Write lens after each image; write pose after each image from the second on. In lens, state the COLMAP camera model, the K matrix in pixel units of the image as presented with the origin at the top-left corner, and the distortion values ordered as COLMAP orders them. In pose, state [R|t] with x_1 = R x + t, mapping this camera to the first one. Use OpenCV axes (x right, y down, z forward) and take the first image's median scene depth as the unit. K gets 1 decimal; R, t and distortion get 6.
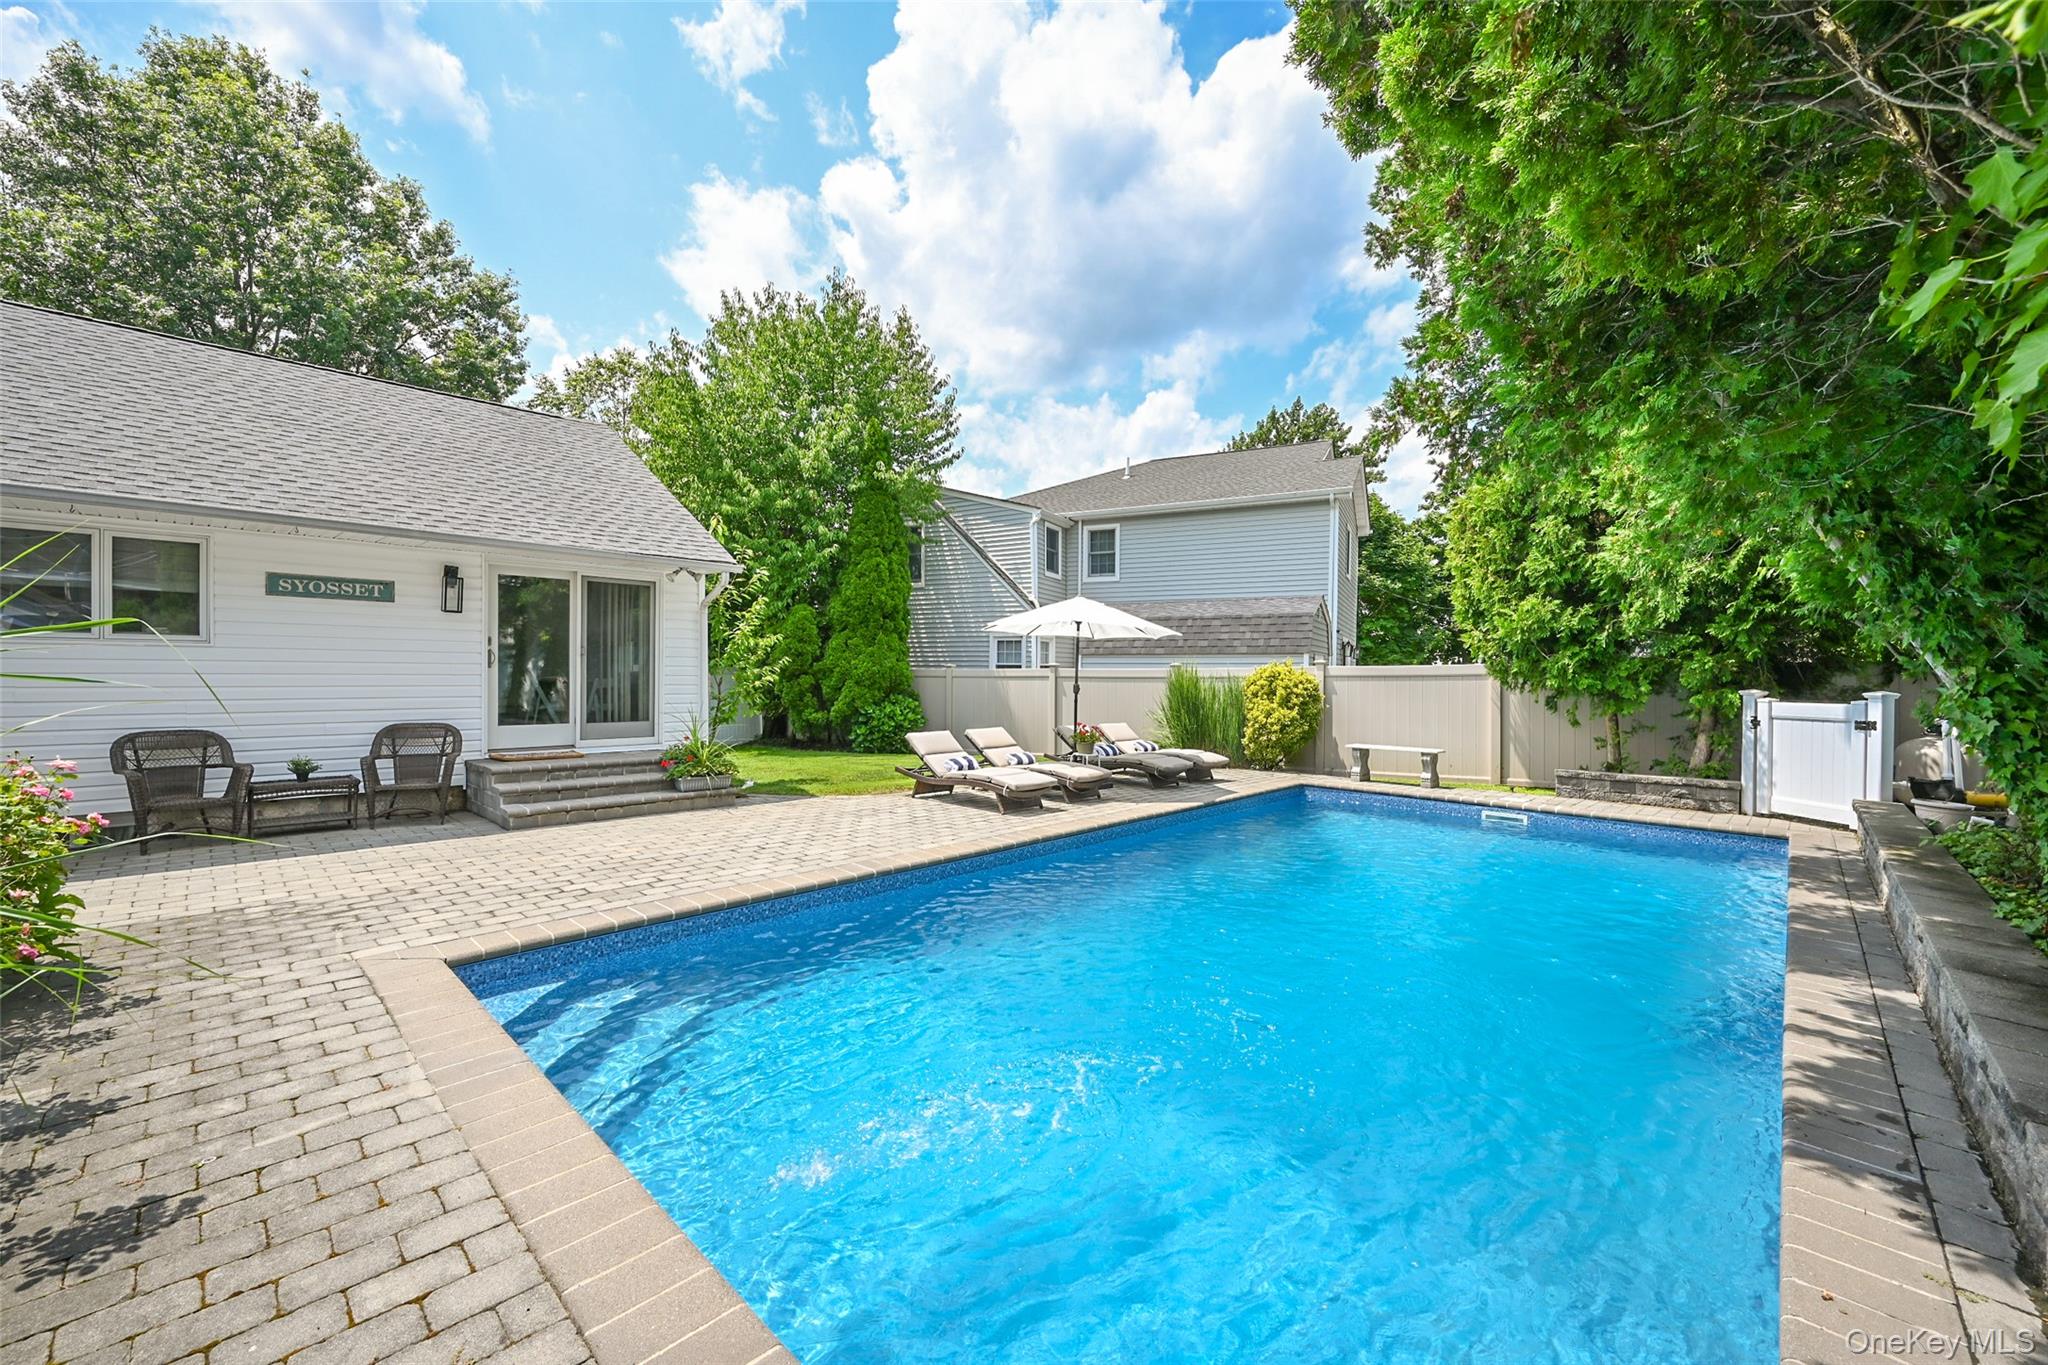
lens RADIAL K [[806.8, 0, 1031.1], [0, 806.8, 684.8], [0, 0, 1]] dist [-0.001535, -0.000035]
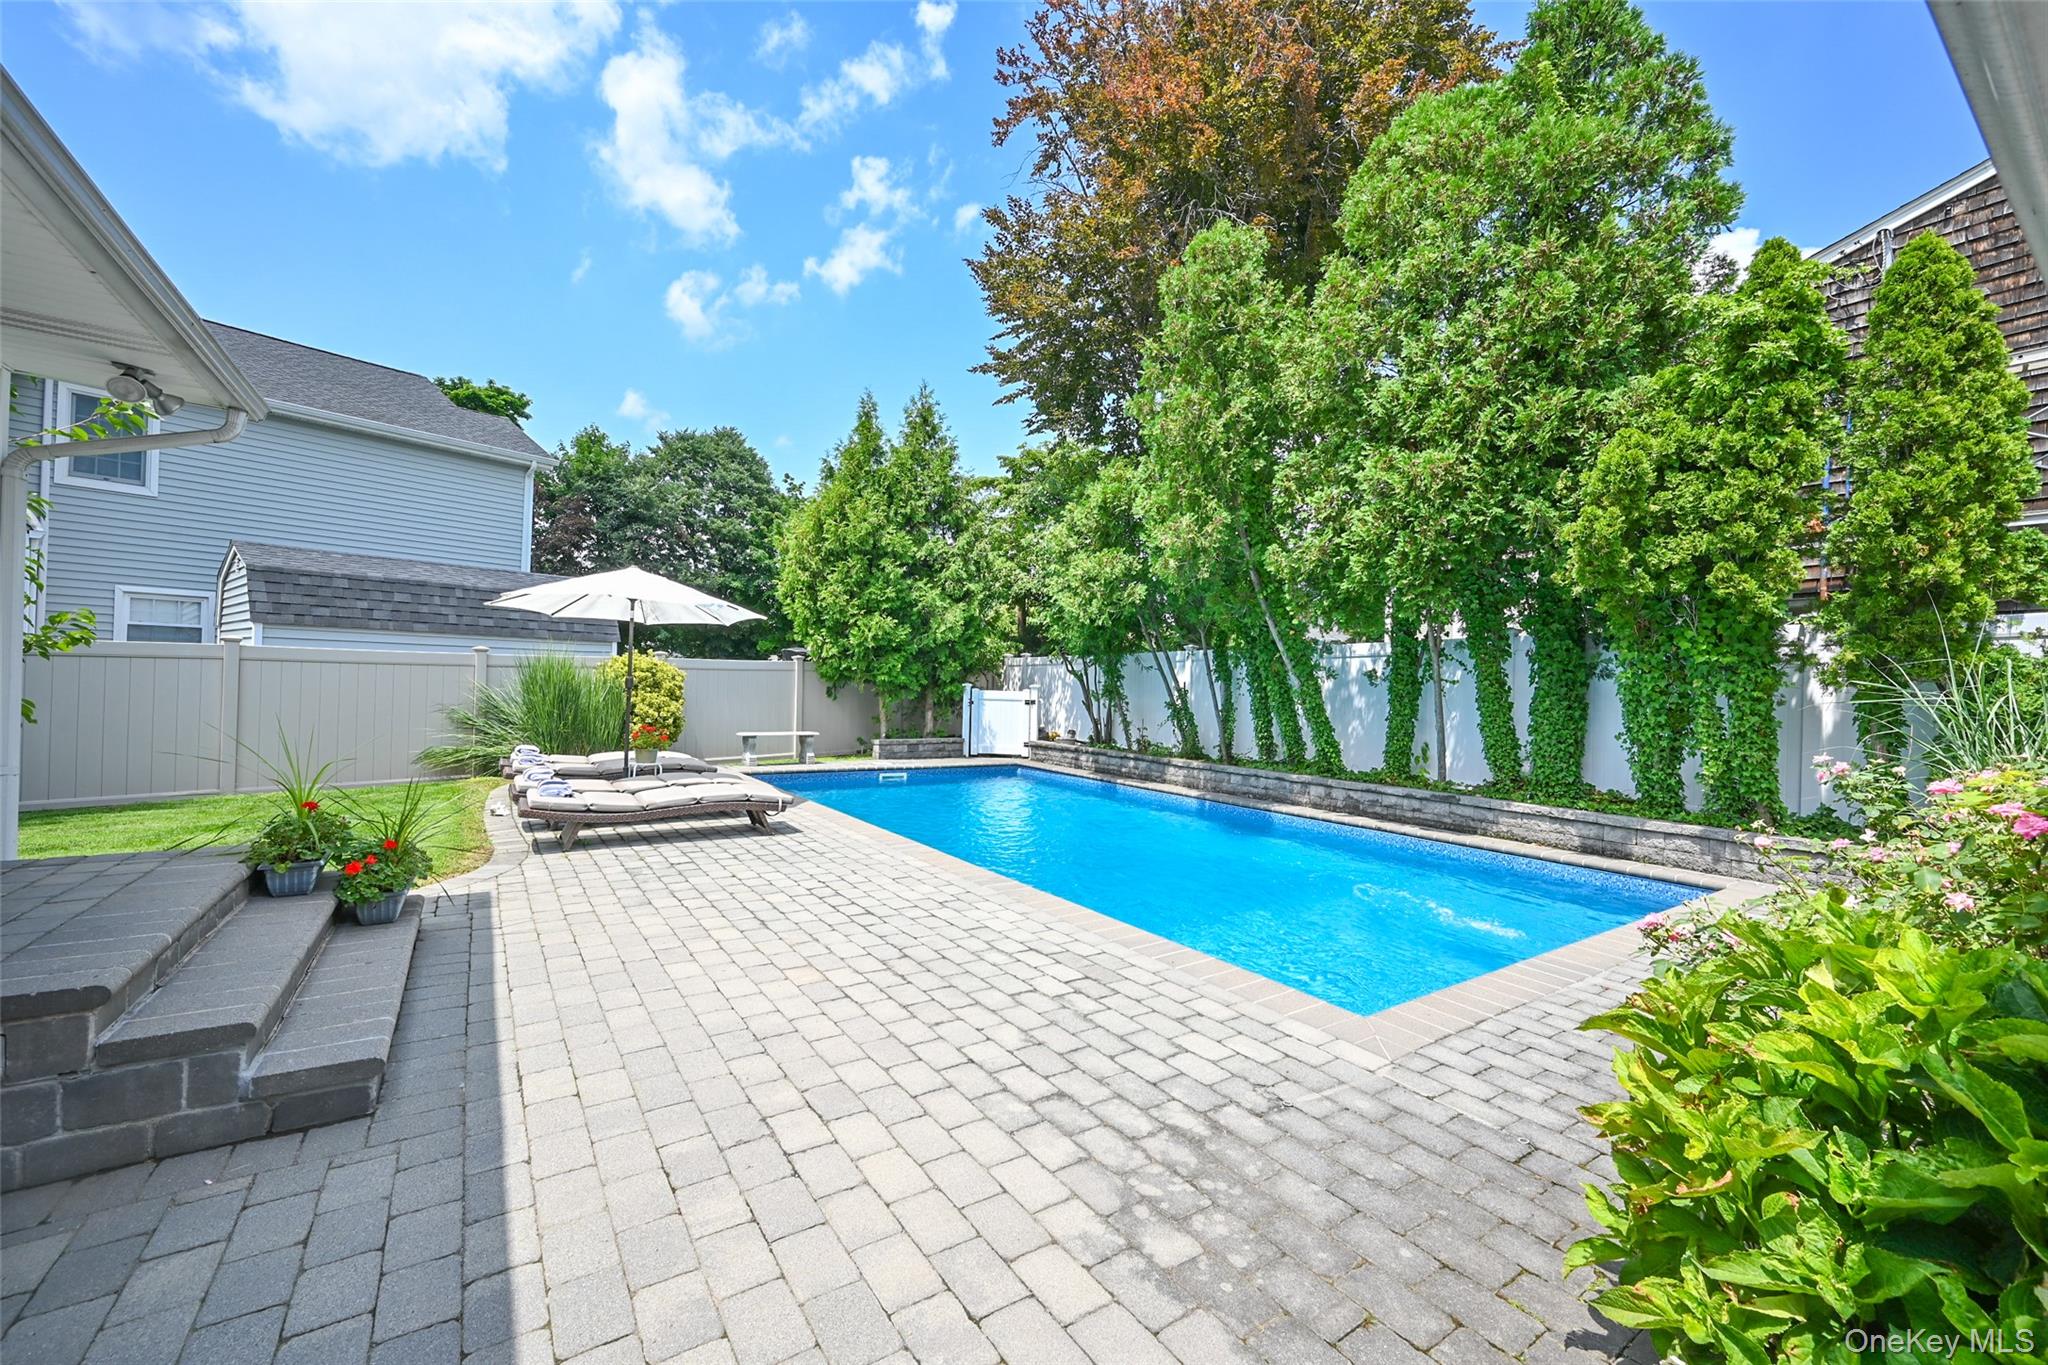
lens RADIAL K [[807.5, 0, 1016.4], [0, 807.5, 683.4], [0, 0, 1]] dist [0.000059, 0.000263]
pose [[0.209808, -0.003049, 0.977738, -0.865973], [-0.013421, 0.999892, 0.005998, -0.006129], [-0.977651, -0.014380, 0.209744, 0.624937]]
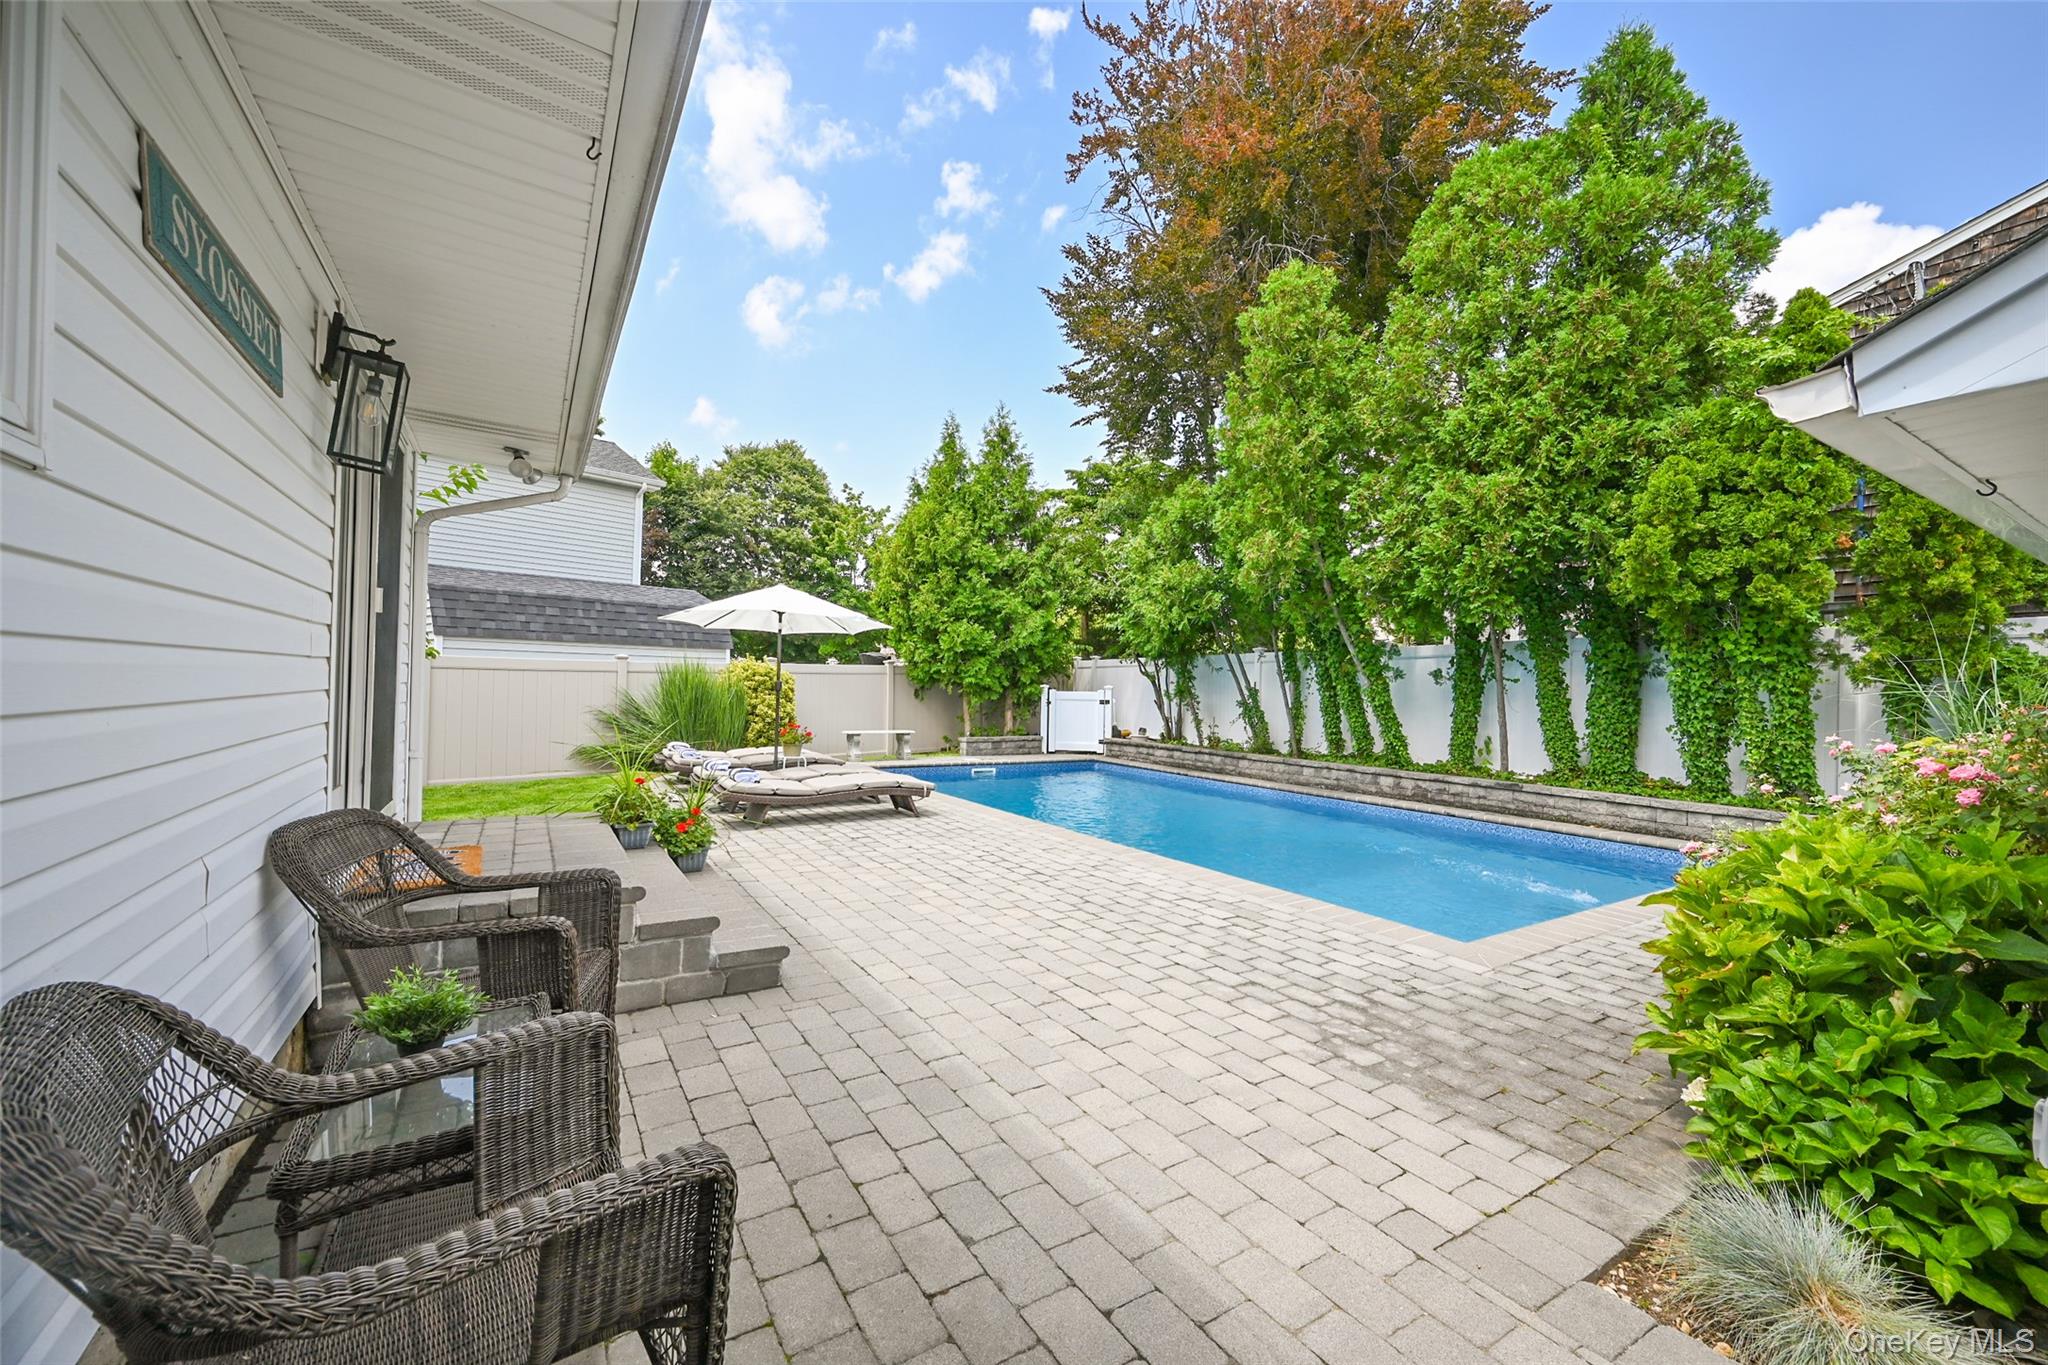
lens RADIAL K [[807.9, 0, 1025.3], [0, 807.9, 682.5], [0, 0, 1]] dist [-0.000686, -0.000142]
pose [[0.242911, -0.001648, 0.970047, -1.019832], [-0.006787, 0.999971, 0.003398, -0.005697], [-0.970025, -0.007409, 0.242893, 0.692980]]
